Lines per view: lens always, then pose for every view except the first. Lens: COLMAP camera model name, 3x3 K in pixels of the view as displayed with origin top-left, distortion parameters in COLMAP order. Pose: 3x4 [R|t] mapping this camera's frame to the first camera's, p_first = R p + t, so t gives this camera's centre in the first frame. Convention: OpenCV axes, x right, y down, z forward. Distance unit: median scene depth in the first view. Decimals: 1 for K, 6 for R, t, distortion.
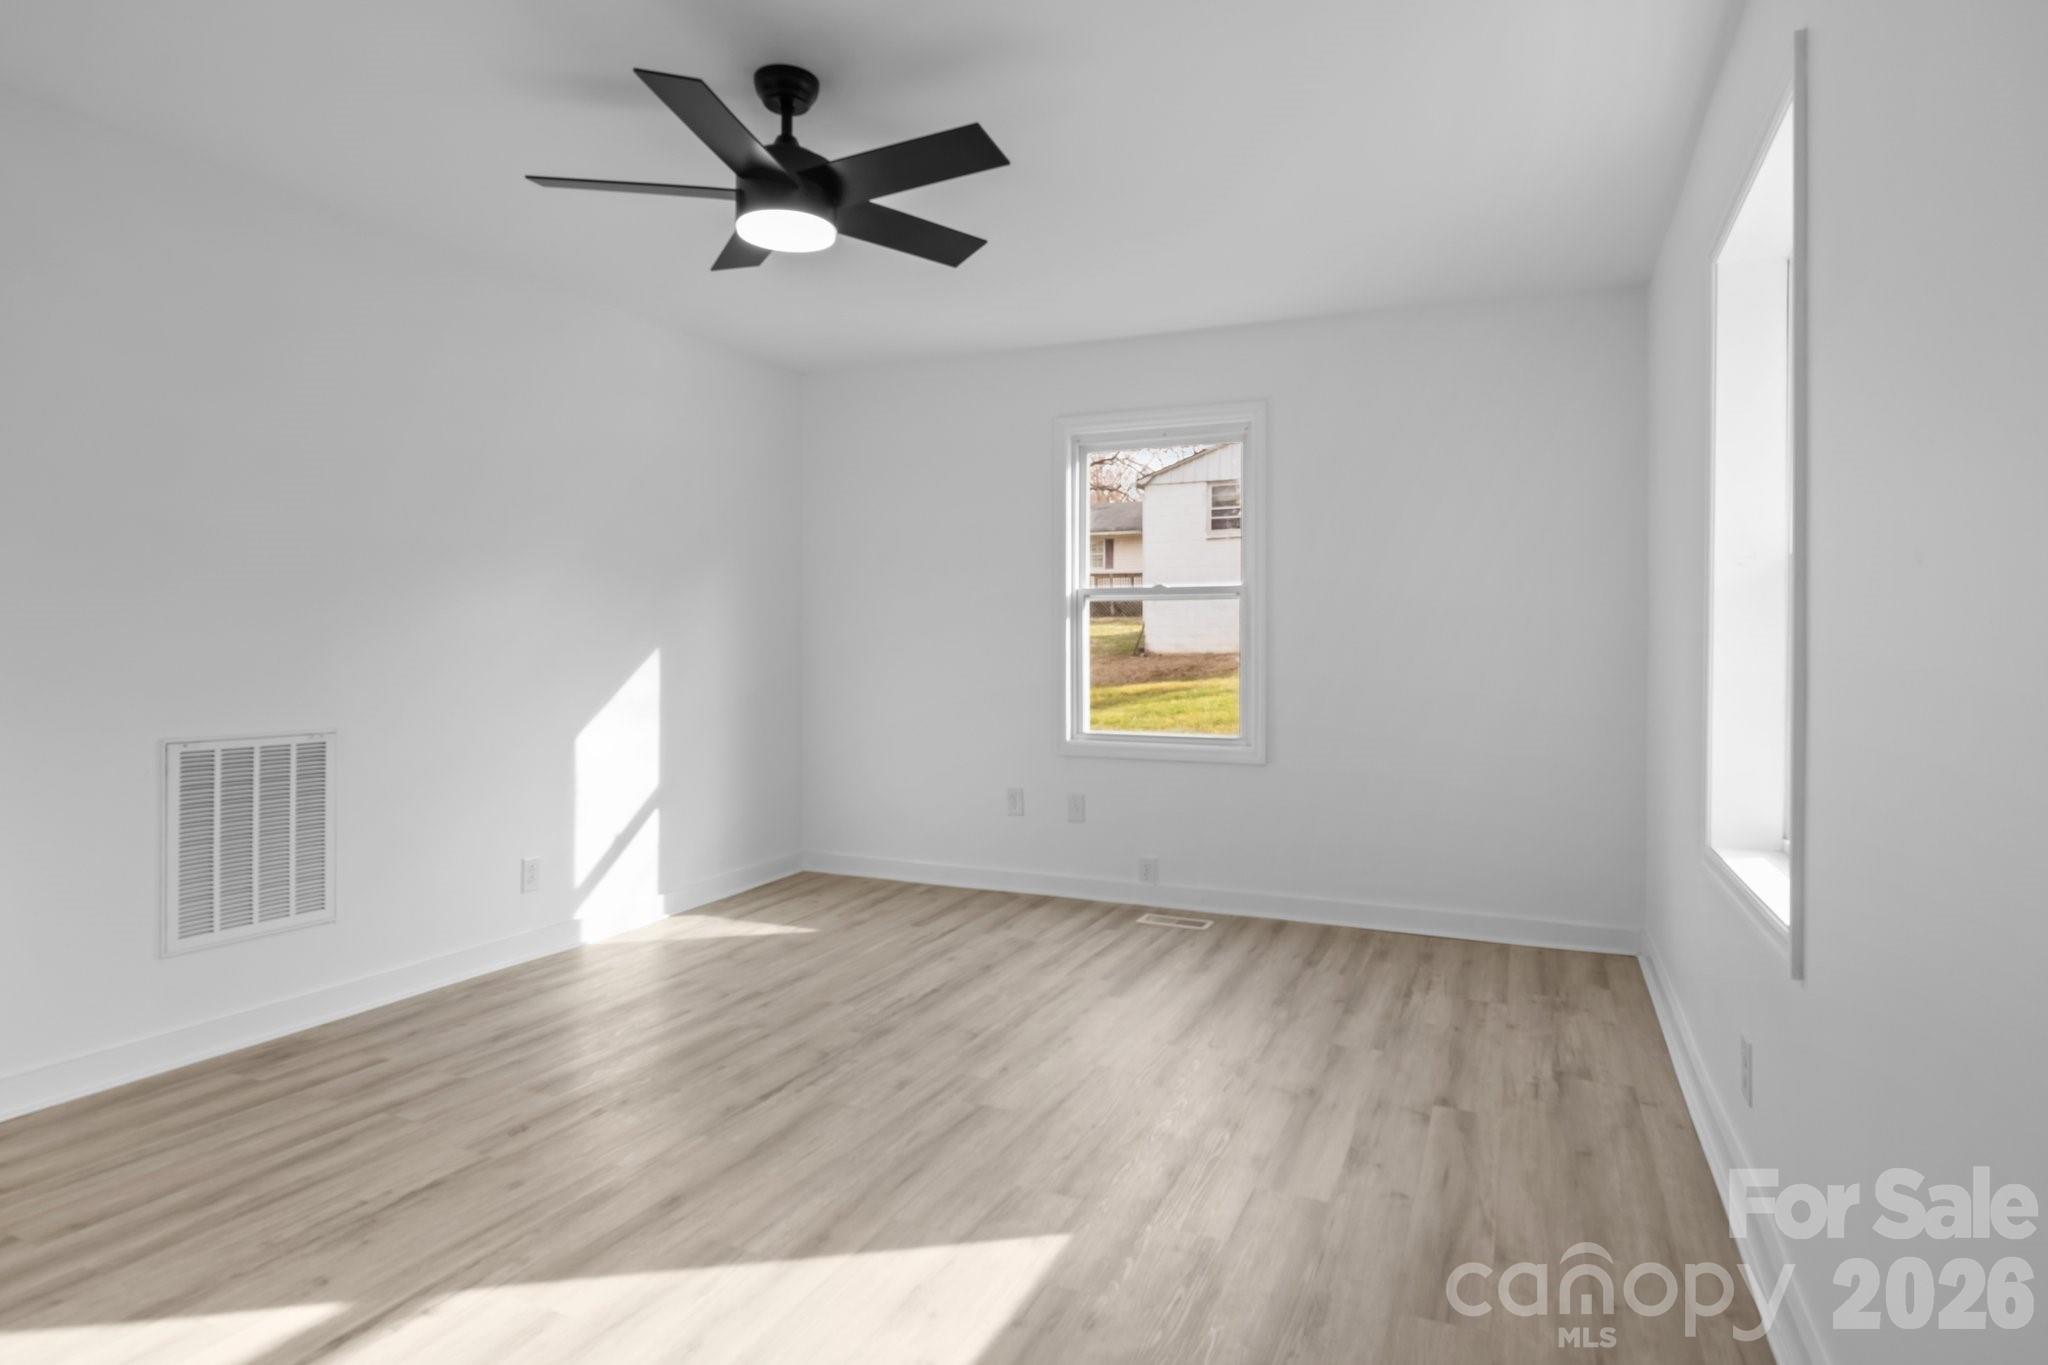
lens RADIAL K [[1104.4, 0, 1029.4], [0, 1104.4, 667.8], [0, 0, 1]] dist [-0.005783, -0.000514]
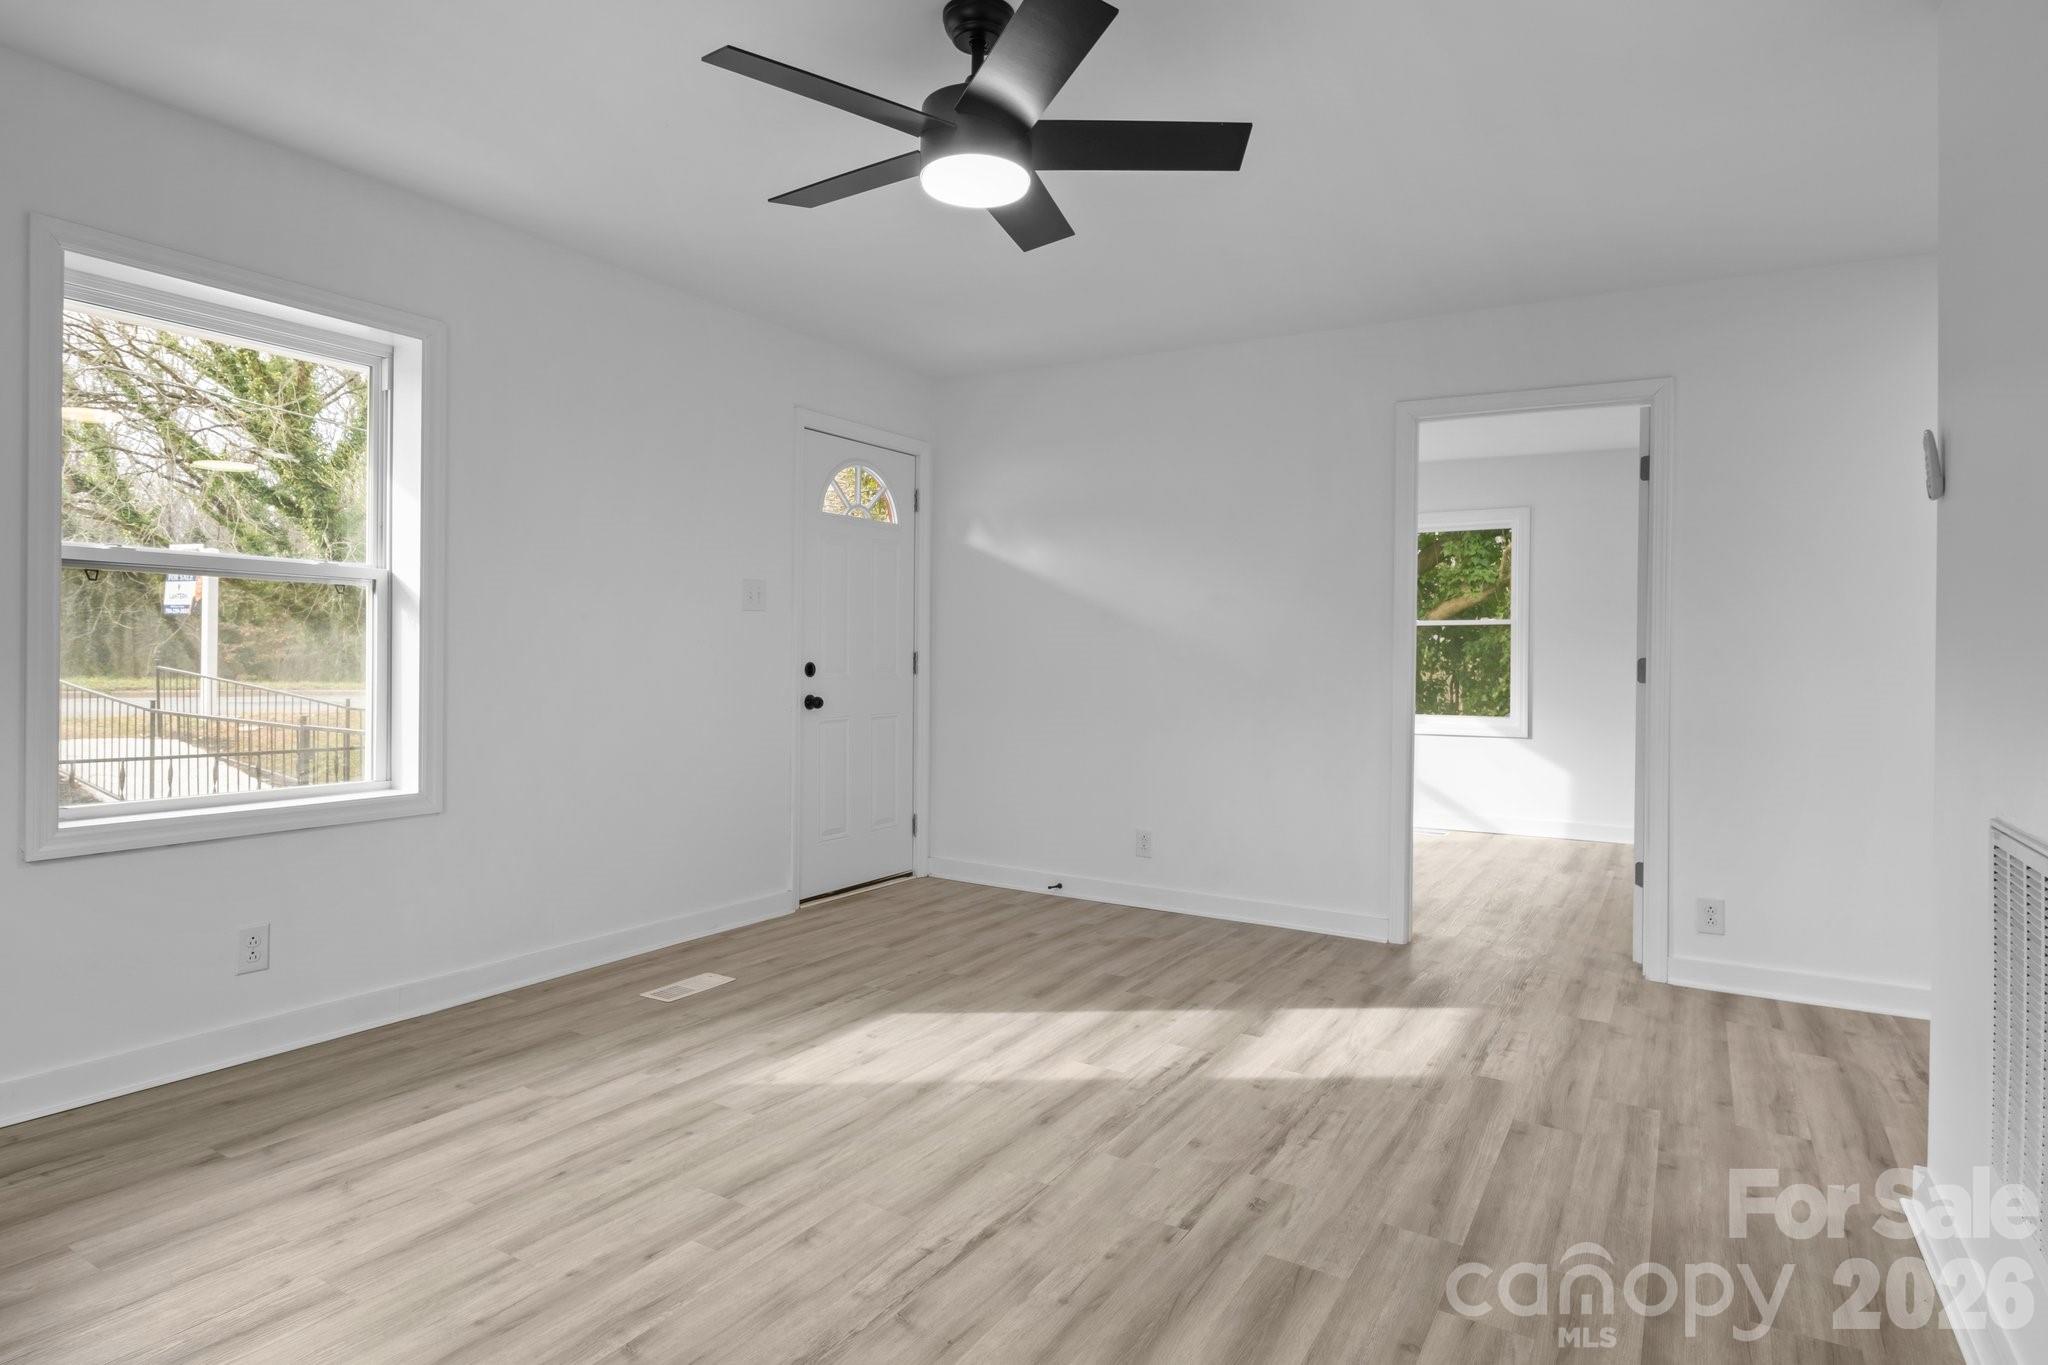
lens RADIAL K [[1104.4, 0, 1035.4], [0, 1104.4, 661.6], [0, 0, 1]] dist [-0.005783, -0.000514]
pose [[-0.993807, -0.020095, 0.109291, -0.358438], [-0.018317, 0.999683, 0.017245, -0.023483], [-0.109603, 0.015136, -0.993860, 1.800790]]
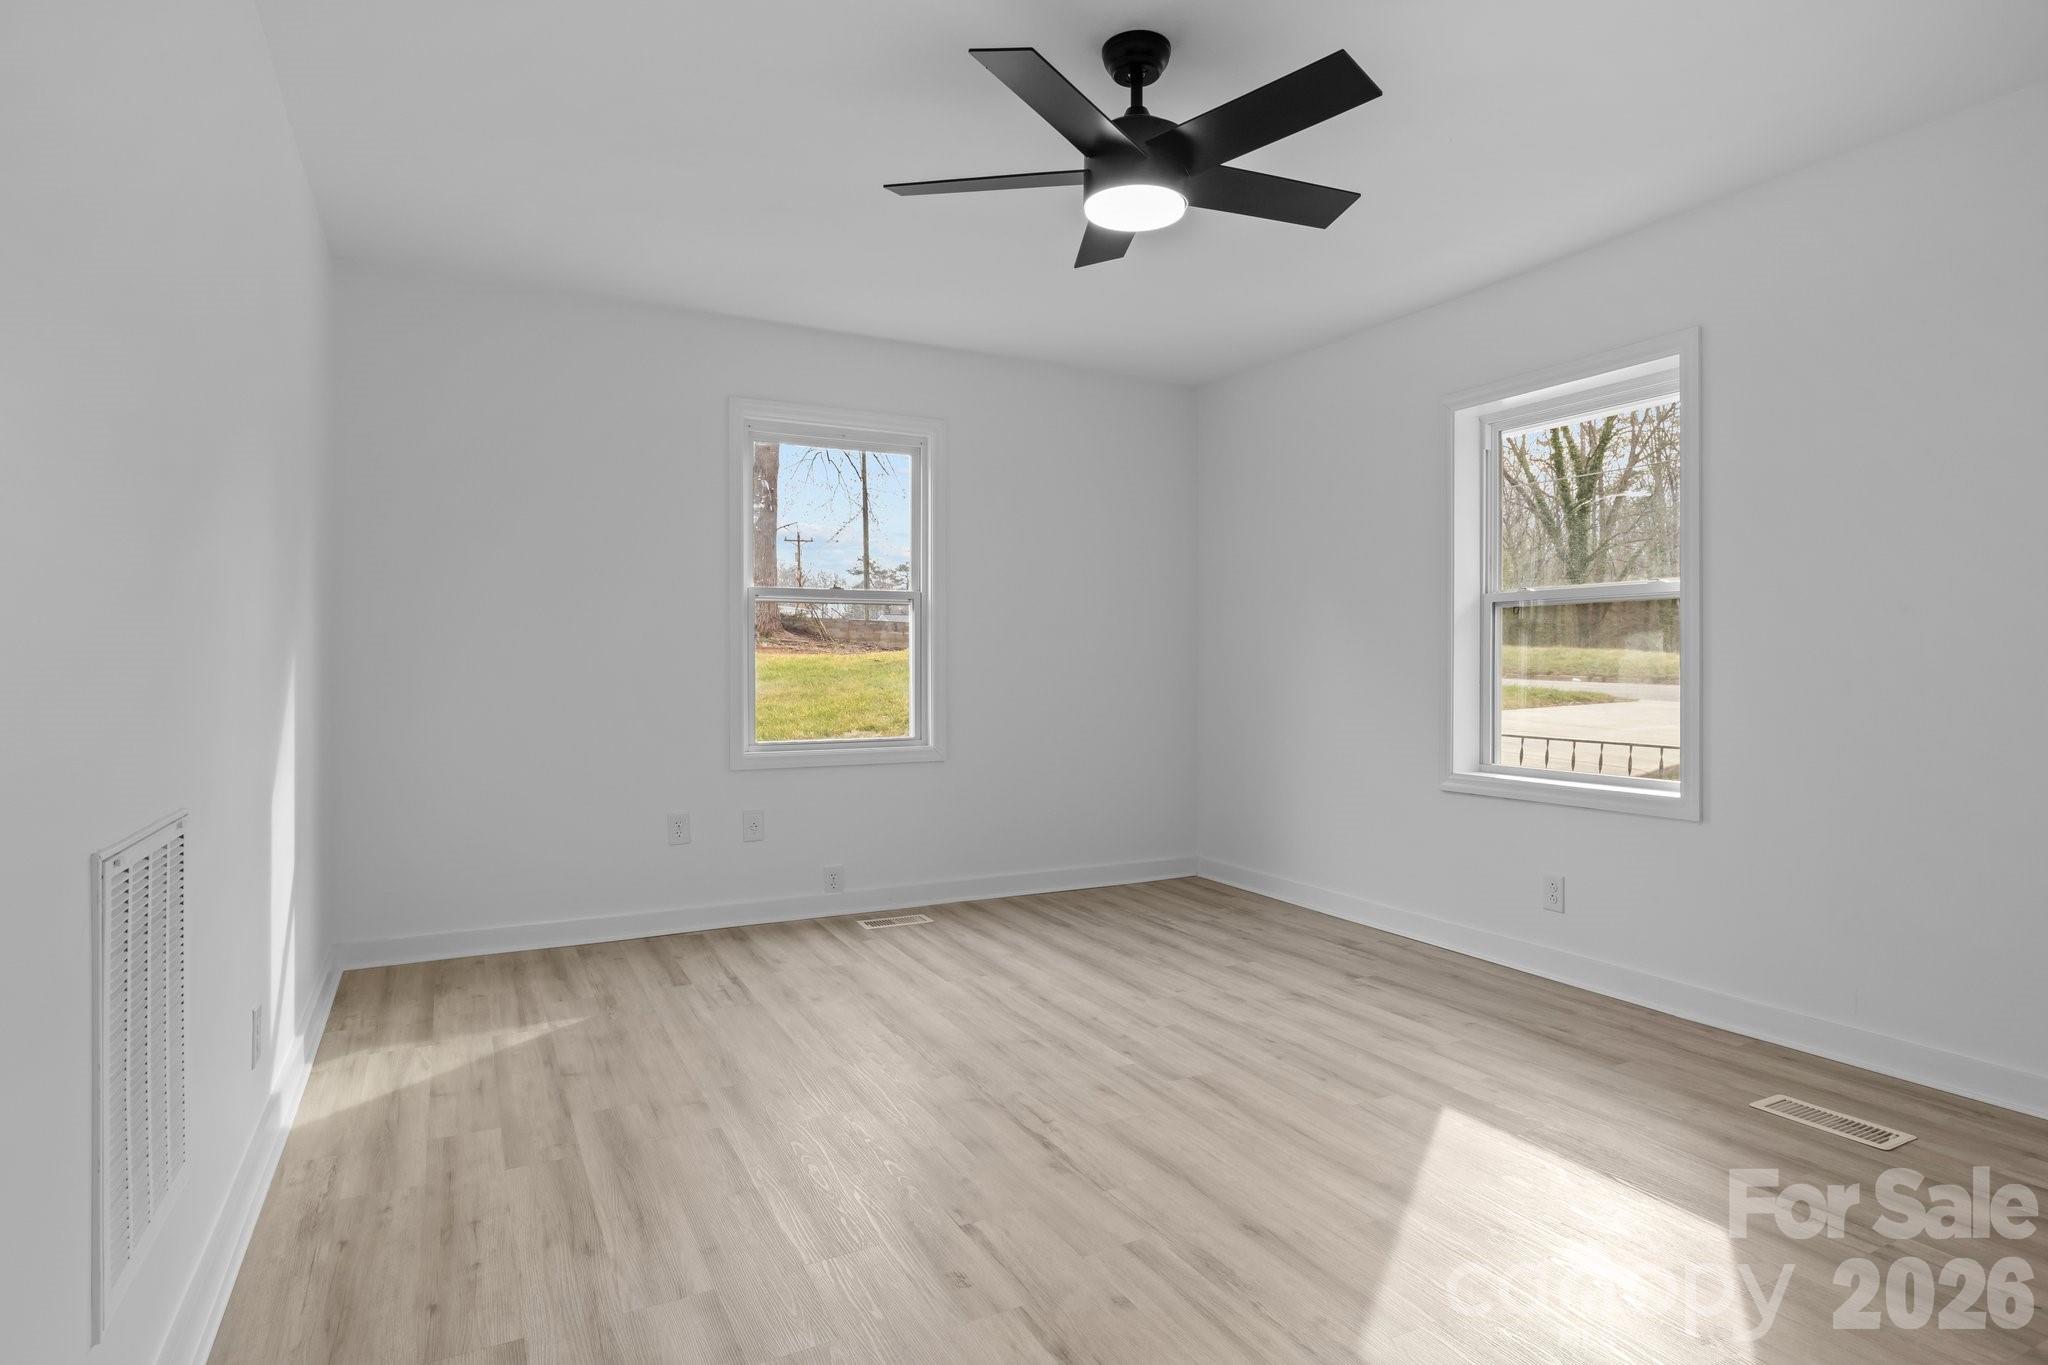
lens RADIAL K [[1104.4, 0, 1017.9], [0, 1104.4, 682.8], [0, 0, 1]] dist [-0.005783, -0.000514]
pose [[0.619827, -0.023429, 0.784389, -0.981627], [0.018318, 0.999714, 0.015386, -0.004715], [-0.784525, 0.004831, 0.620079, 0.470336]]
